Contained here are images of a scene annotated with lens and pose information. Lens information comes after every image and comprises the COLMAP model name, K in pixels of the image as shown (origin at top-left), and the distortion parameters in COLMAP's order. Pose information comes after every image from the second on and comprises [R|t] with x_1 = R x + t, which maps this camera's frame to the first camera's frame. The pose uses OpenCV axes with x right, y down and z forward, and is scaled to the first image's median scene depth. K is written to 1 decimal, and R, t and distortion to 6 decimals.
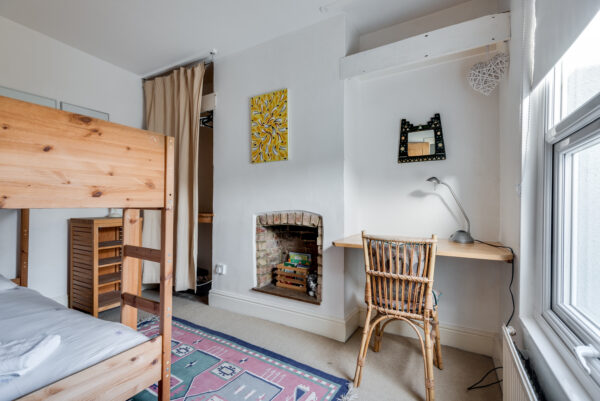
lens RADIAL K [[279.4, 0, 300.8], [0, 279.4, 195.0], [0, 0, 1]] dist [0.011606, -0.007944]
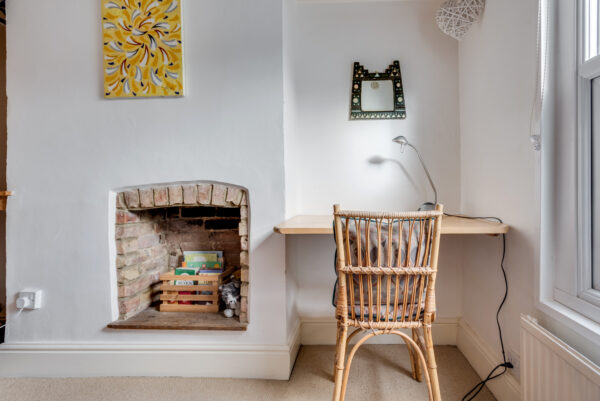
lens RADIAL K [[239.7, 0, 300.0], [0, 239.7, 200.5], [0, 0, 1]] dist [0.008005, -0.003558]
pose [[0.873082, -0.006053, 0.487536, -0.085549], [-0.007609, 0.999632, 0.026037, 0.087011], [-0.487515, -0.026442, 0.872714, 0.471361]]
